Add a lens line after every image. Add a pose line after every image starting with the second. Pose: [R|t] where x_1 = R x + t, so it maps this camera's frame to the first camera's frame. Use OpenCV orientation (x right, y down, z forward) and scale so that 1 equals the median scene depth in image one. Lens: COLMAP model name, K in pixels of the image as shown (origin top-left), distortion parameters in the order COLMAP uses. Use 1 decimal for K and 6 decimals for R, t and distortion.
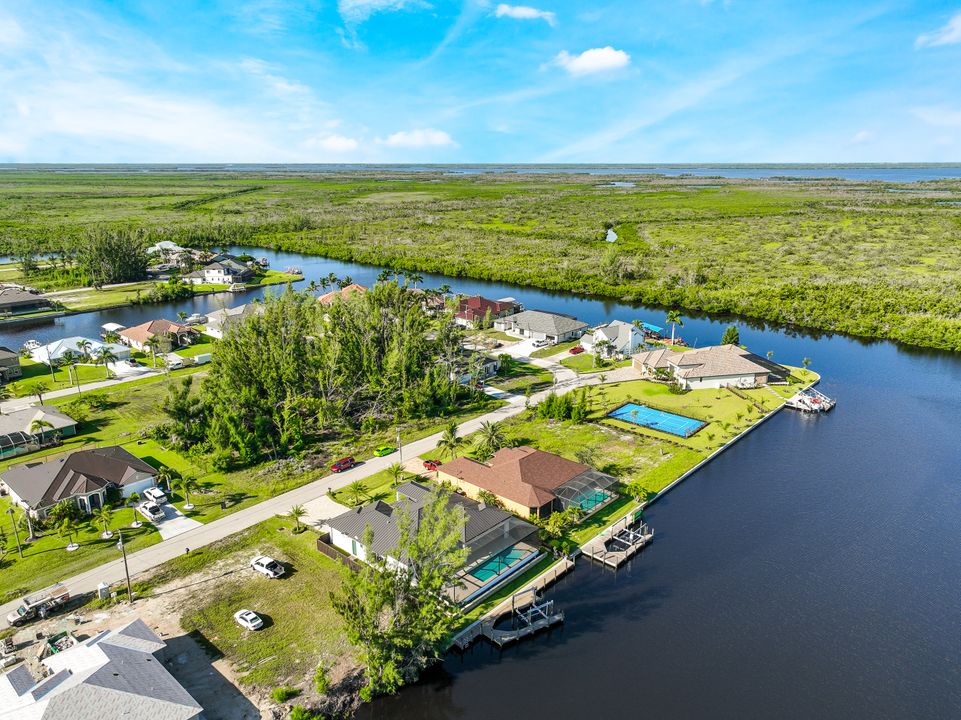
lens RADIAL K [[677.6, 0, 480.4], [0, 677.6, 381.2], [0, 0, 1]] dist [-0.007557, 0.037973]
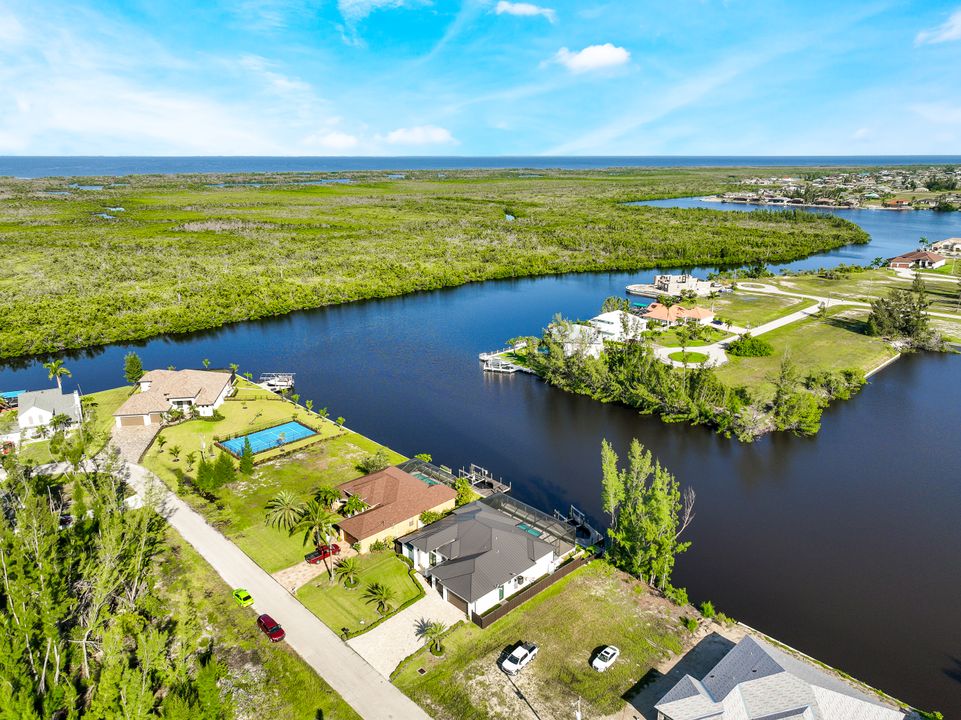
lens RADIAL K [[677.6, 0, 480.4], [0, 677.6, 381.2], [0, 0, 1]] dist [-0.007557, 0.037973]
pose [[0.067857, -0.320046, 0.944969, -0.910707], [0.311680, 0.906548, 0.284652, -0.295216], [-0.947761, 0.275212, 0.161268, 0.680627]]
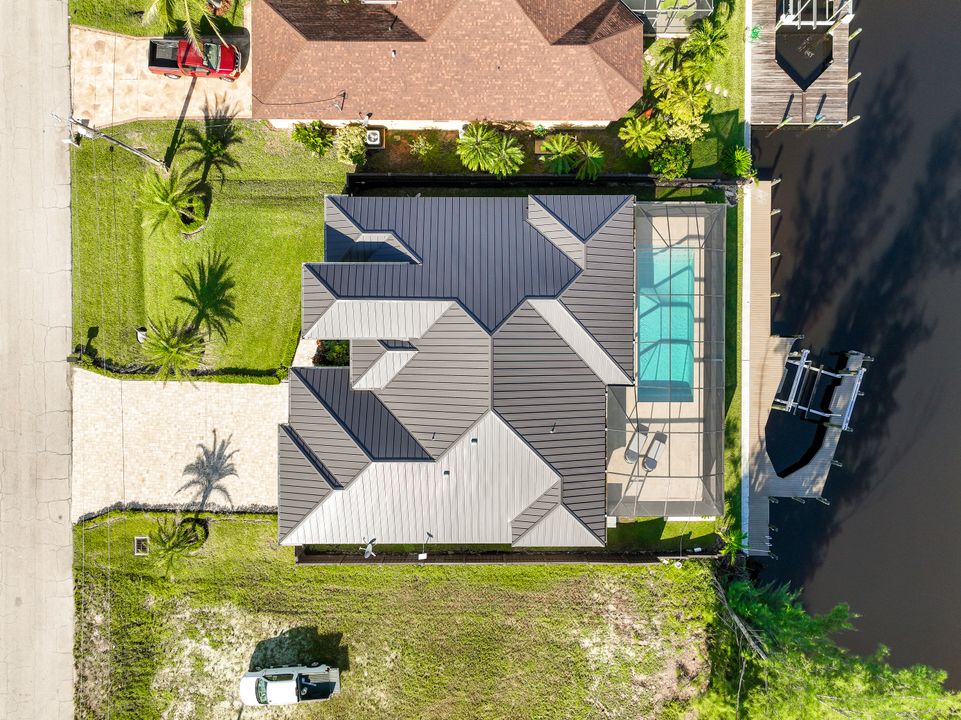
lens RADIAL K [[677.6, 0, 480.4], [0, 677.6, 381.2], [0, 0, 1]] dist [-0.007557, 0.037973]
pose [[0.747035, -0.664739, -0.007840, -0.073202], [0.203570, 0.217514, 0.954593, -0.141227], [-0.632850, -0.714710, 0.297811, 0.792702]]
